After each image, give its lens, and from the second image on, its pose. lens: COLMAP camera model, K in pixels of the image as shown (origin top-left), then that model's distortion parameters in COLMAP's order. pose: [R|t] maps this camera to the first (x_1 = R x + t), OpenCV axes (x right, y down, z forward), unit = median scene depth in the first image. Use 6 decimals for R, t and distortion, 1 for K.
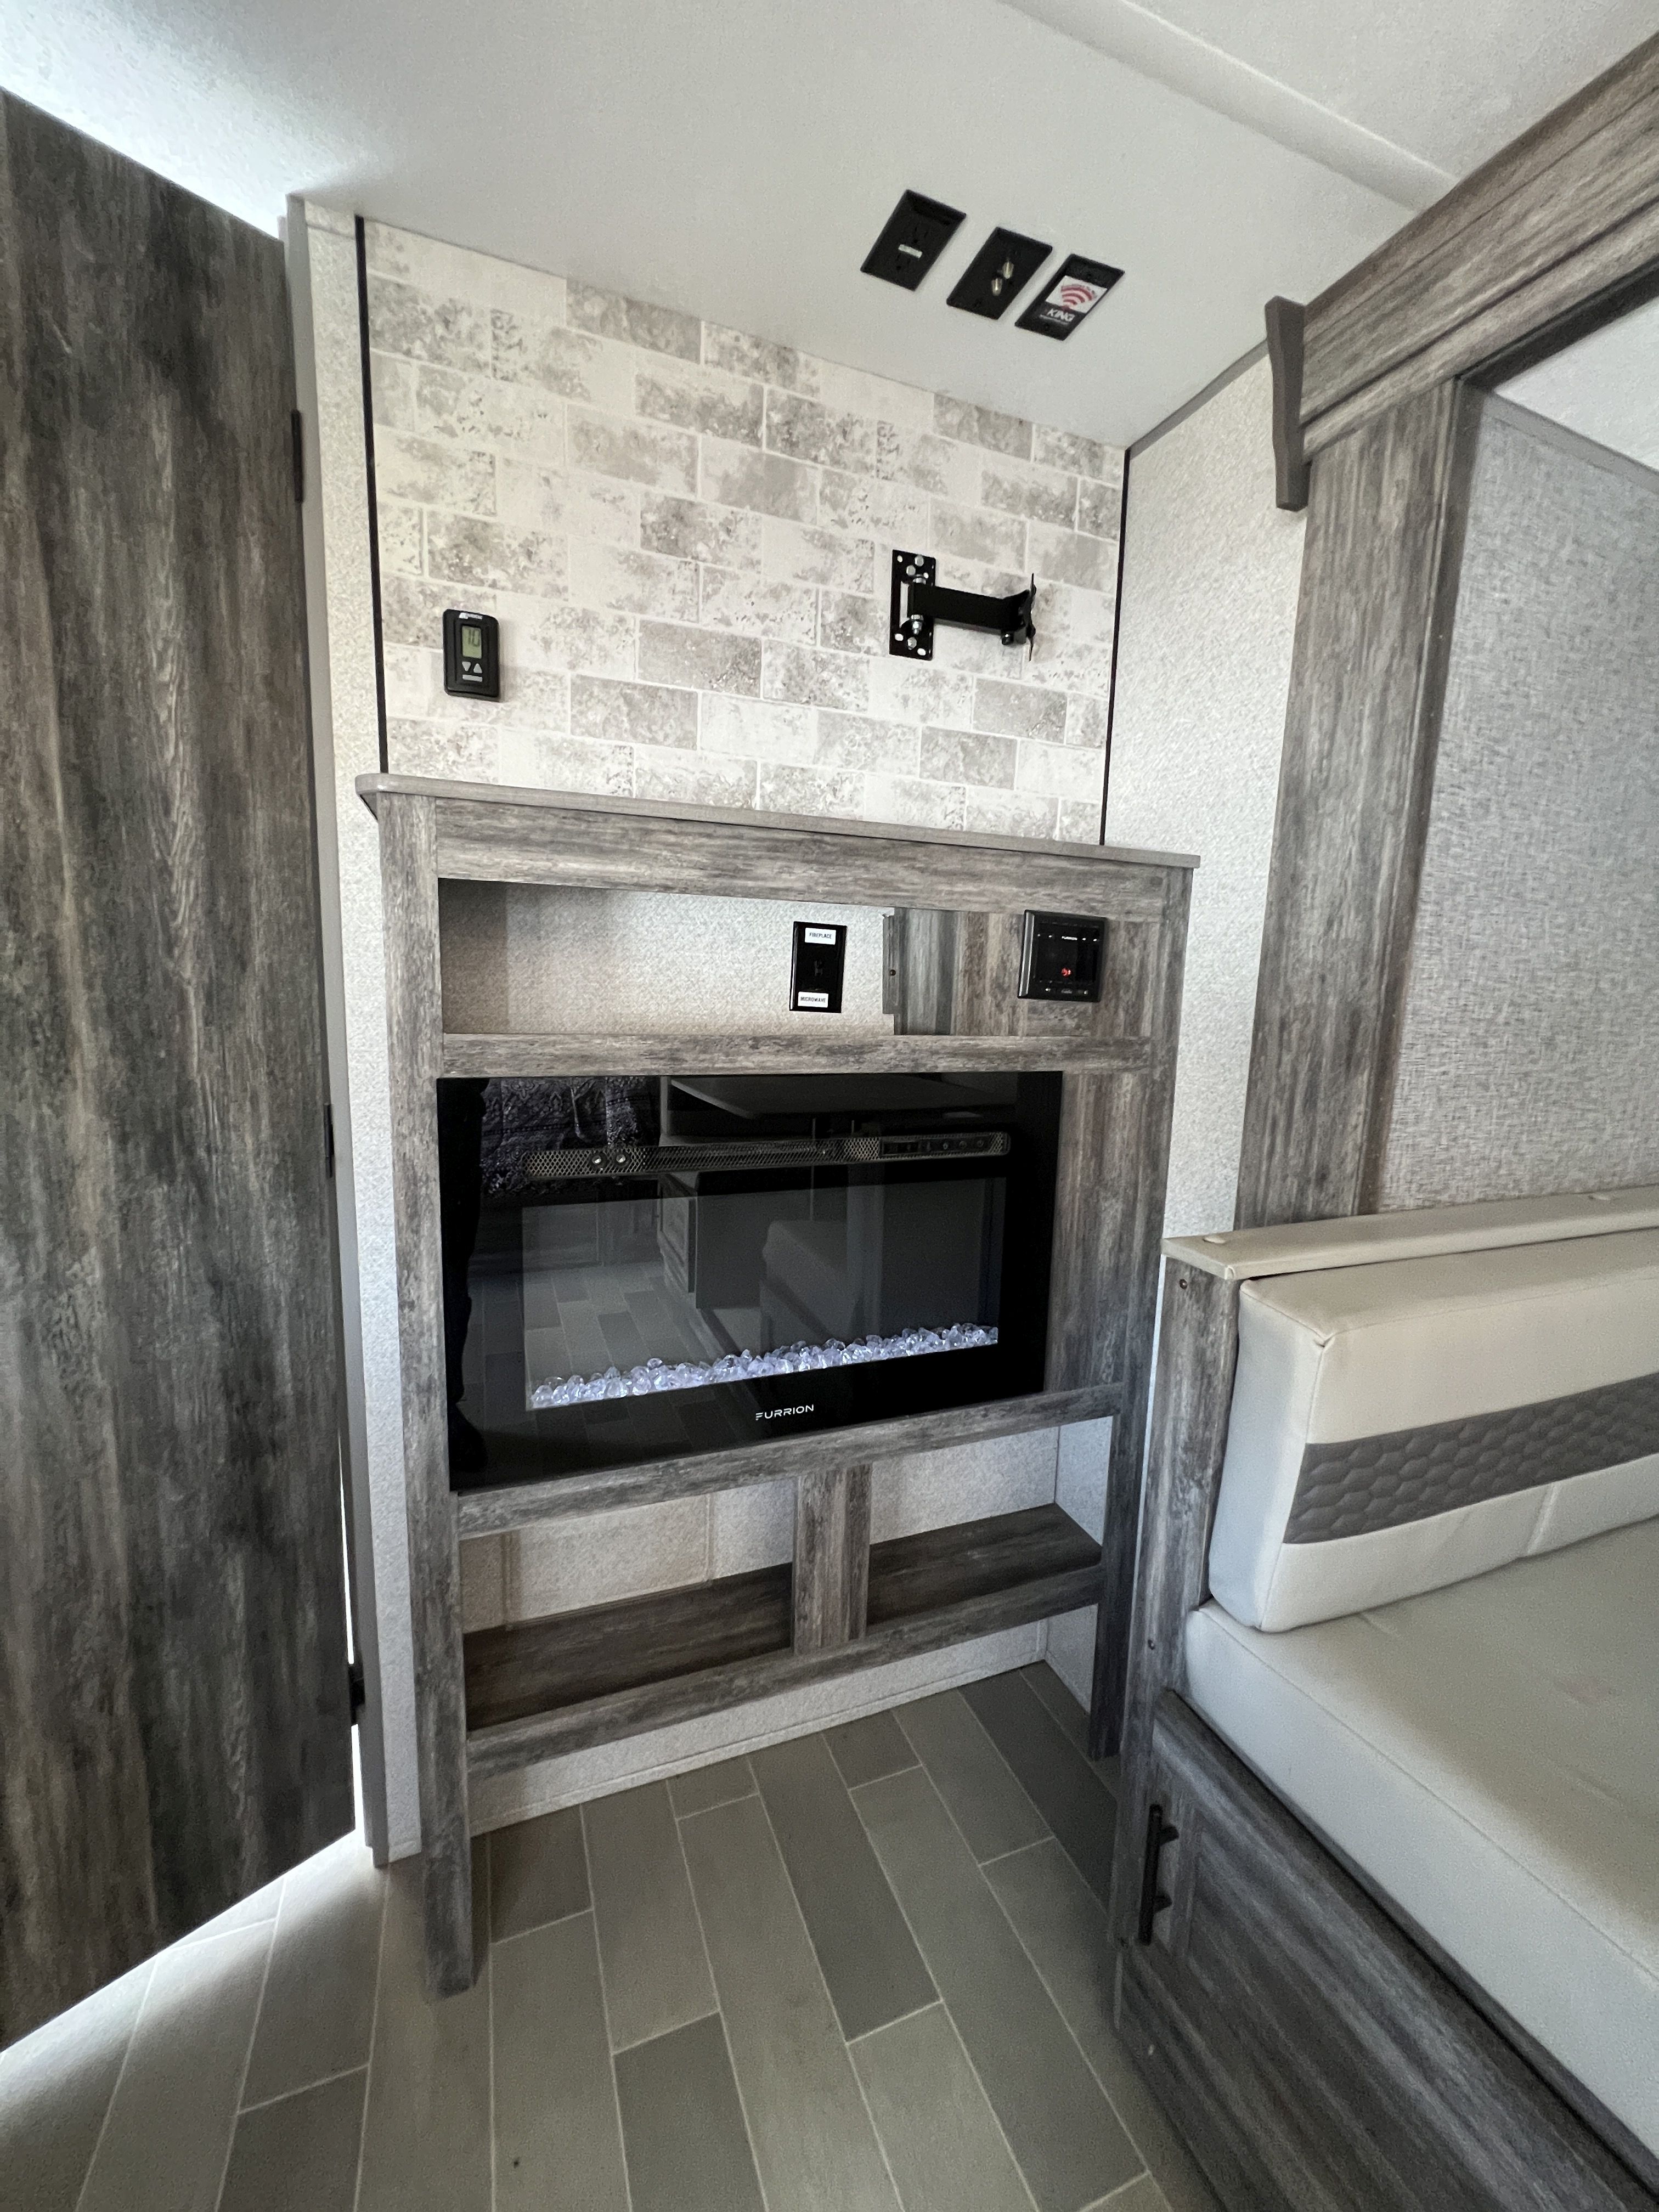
lens RADIAL K [[889.4, 0, 829.0], [0, 889.4, 1109.0], [0, 0, 1]] dist [0.001093, -0.000097]
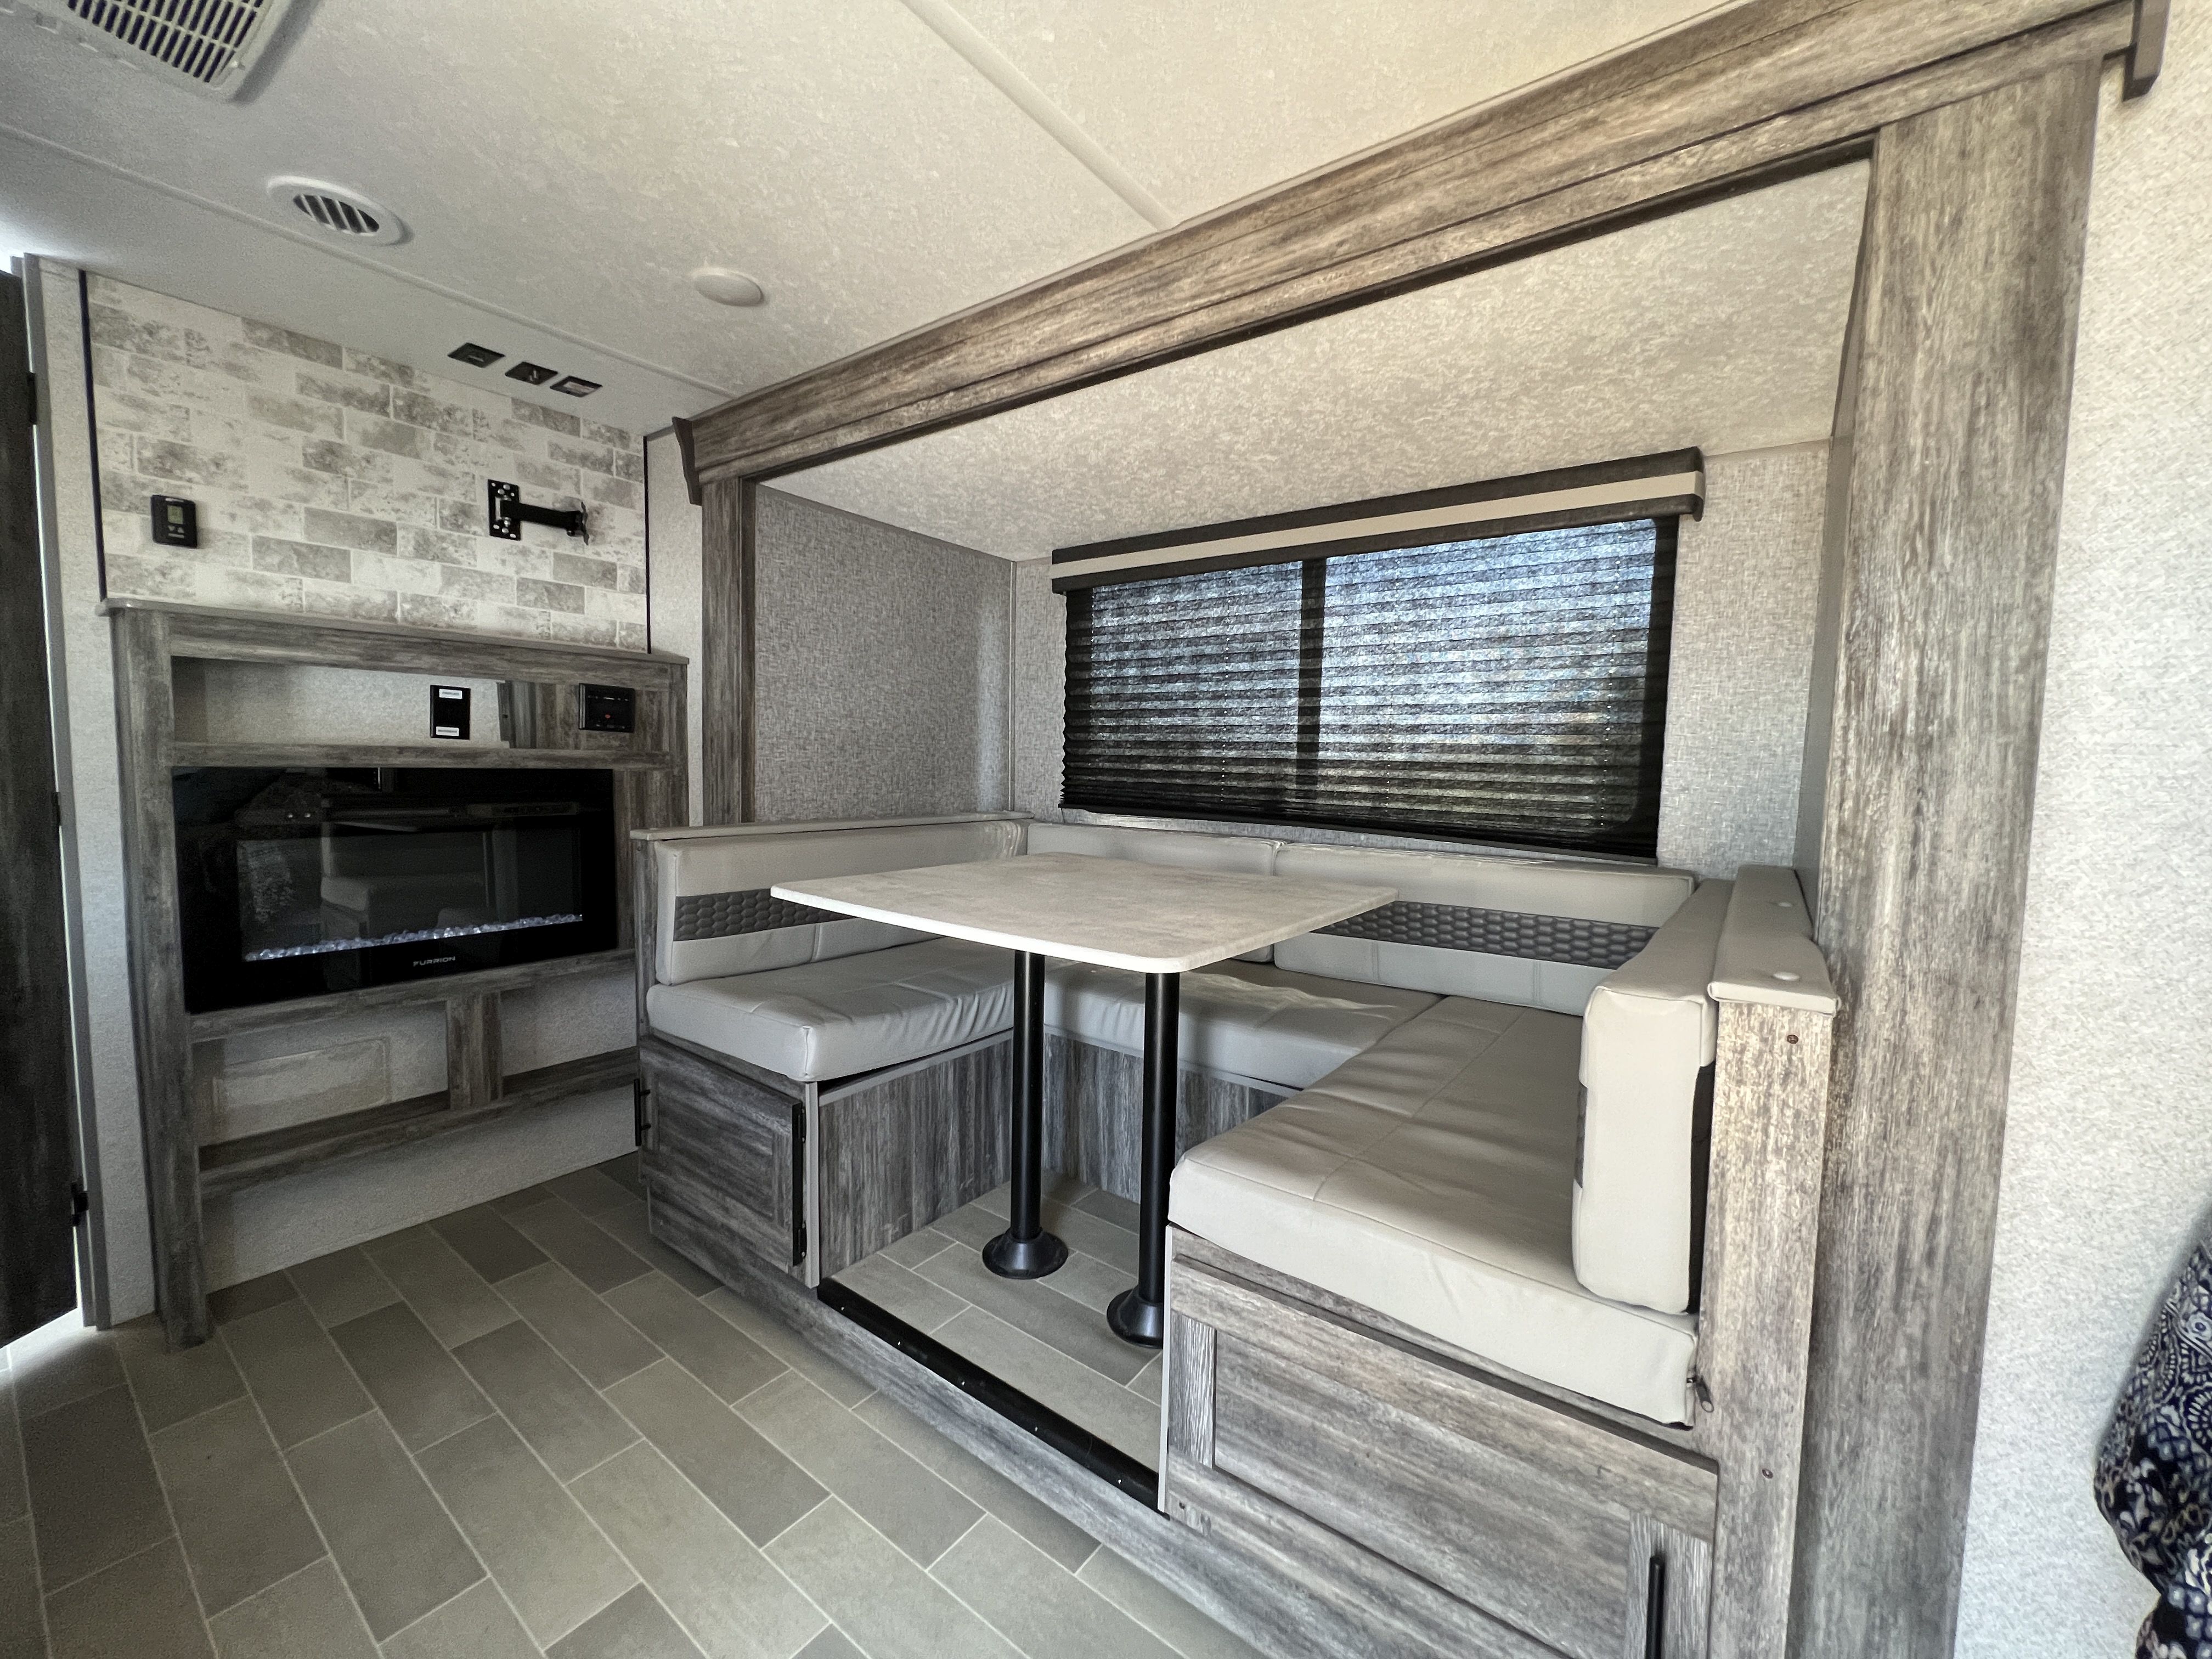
lens RADIAL K [[889.4, 0, 1099.4], [0, 889.4, 824.6], [0, 0, 1]] dist [0.001093, -0.000097]
pose [[0.855399, -0.049137, 0.515634, 0.218110], [0.078641, 0.996270, -0.035522, 0.285227], [-0.511965, 0.070935, 0.856072, -1.441186]]
